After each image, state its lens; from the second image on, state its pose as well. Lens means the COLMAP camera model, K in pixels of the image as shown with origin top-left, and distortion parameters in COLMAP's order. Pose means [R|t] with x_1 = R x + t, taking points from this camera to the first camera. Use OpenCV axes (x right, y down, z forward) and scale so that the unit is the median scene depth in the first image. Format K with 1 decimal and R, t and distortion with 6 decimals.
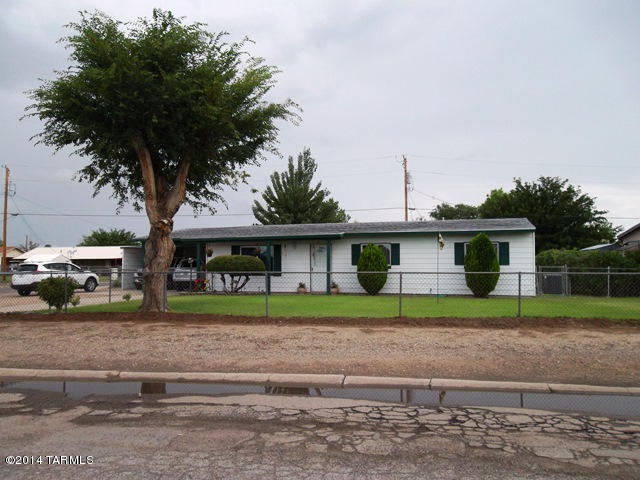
lens RADIAL K [[523.1, 0, 304.0], [0, 523.1, 259.7], [0, 0, 1]] dist [0.011066, -0.008209]
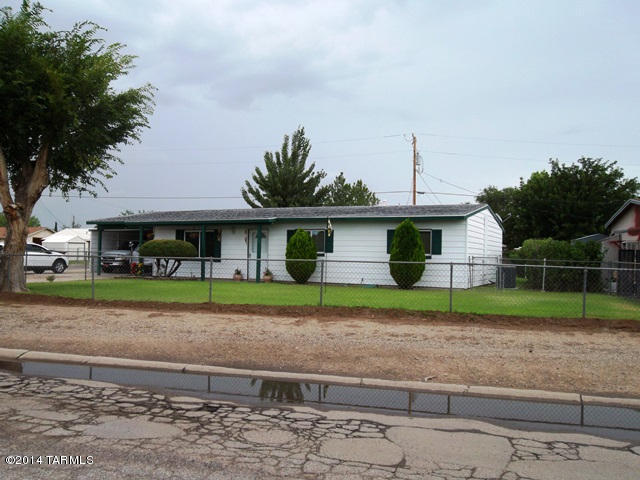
lens RADIAL K [[579.1, 0, 321.7], [0, 579.1, 239.8], [0, 0, 1]] dist [-0.039512, 0.039268]
pose [[0.993463, 0.016895, -0.112897, 0.266734], [-0.018175, 0.999782, -0.010319, -0.001658], [0.112698, 0.012304, 0.993553, -0.036626]]
